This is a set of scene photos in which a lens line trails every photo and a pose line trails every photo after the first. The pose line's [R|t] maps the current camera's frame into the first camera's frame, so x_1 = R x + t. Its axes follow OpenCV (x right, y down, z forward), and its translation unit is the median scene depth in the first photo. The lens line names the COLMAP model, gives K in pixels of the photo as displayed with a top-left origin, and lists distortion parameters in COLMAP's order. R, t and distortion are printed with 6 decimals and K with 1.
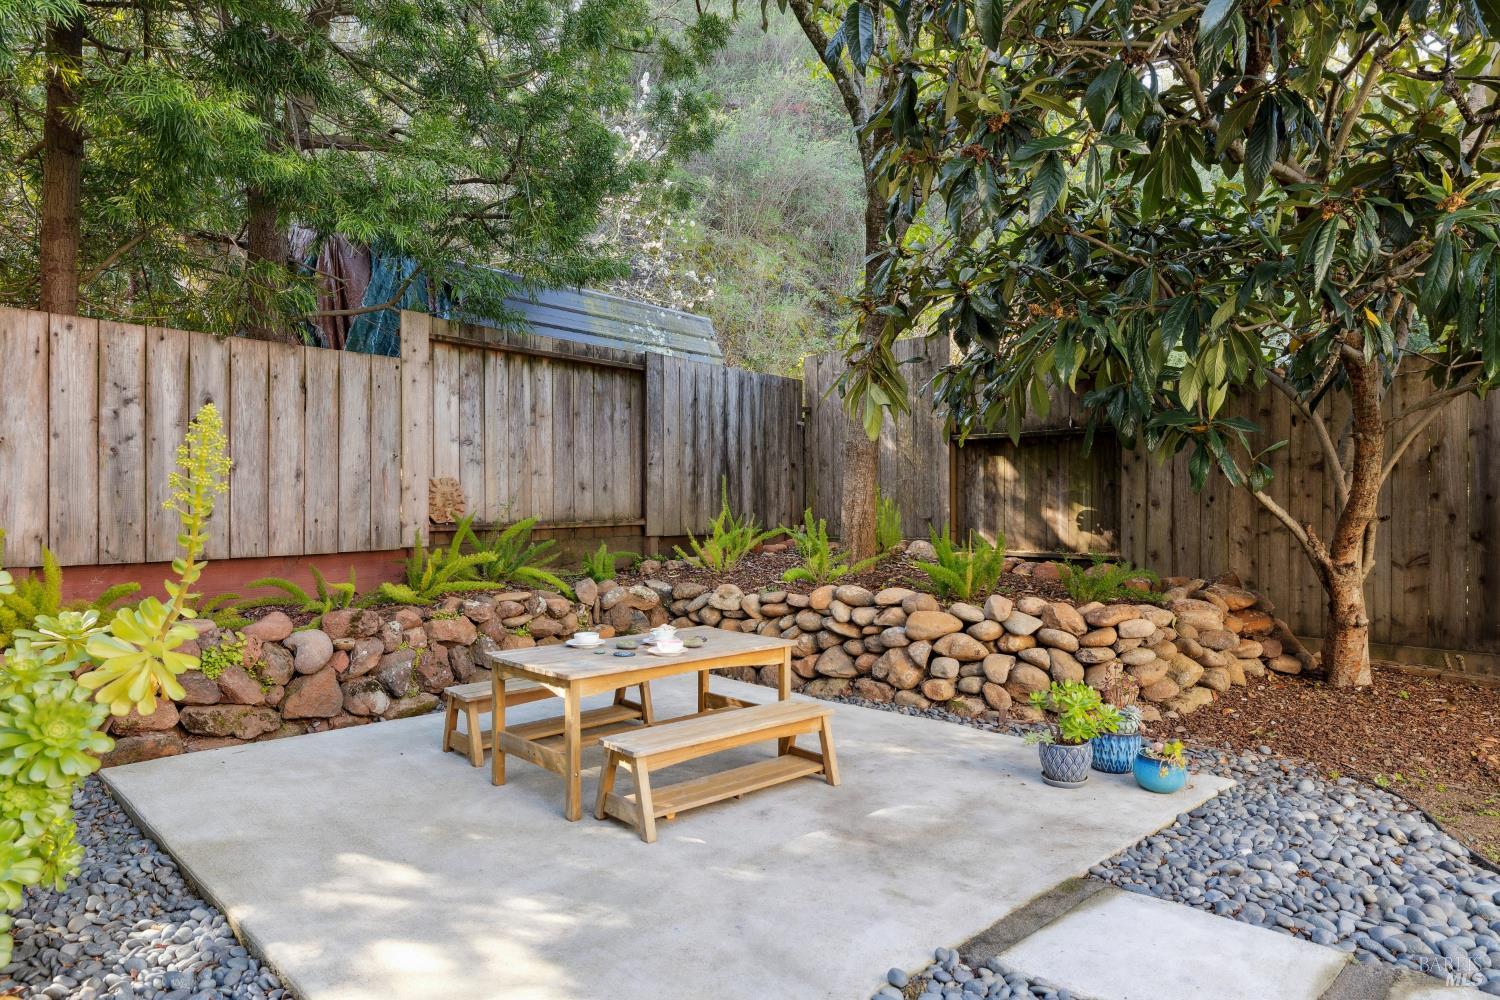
lens RADIAL K [[908.8, 0, 770.2], [0, 908.8, 534.0], [0, 0, 1]] dist [0.002315, 0.001416]
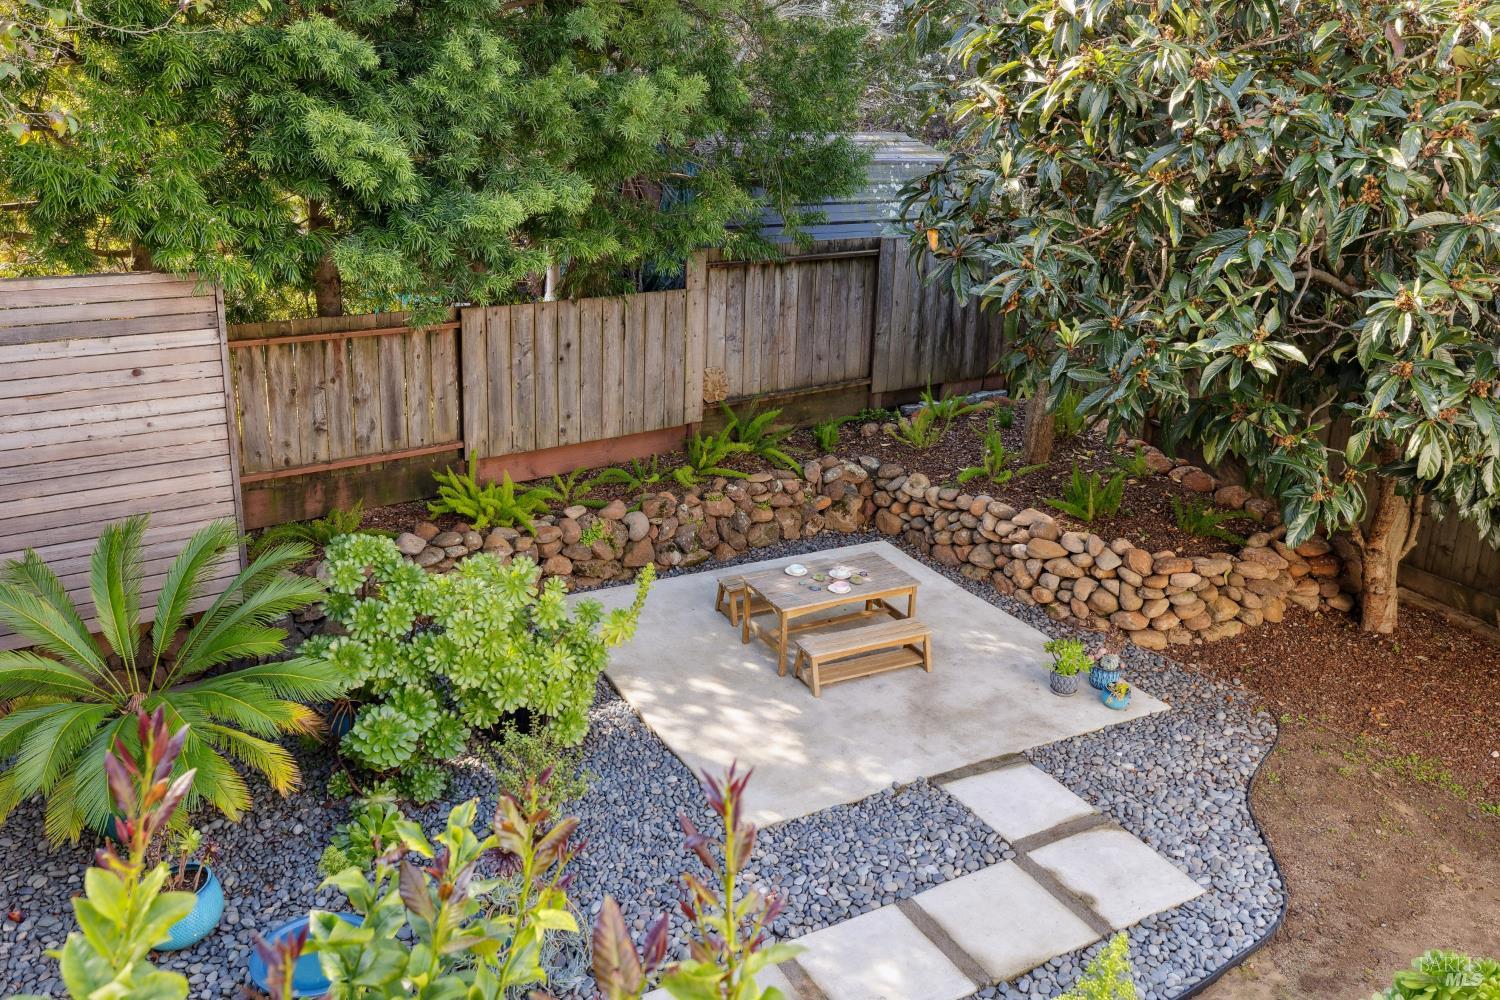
lens RADIAL K [[1178.1, 0, 747.5], [0, 1178.1, 496.2], [0, 0, 1]] dist [-0.003058, -0.002172]
pose [[0.954603, 0.116660, -0.274087, 0.228140], [-0.030061, 0.953152, 0.300994, -0.509462], [0.296361, -0.279090, 0.913389, -0.766634]]
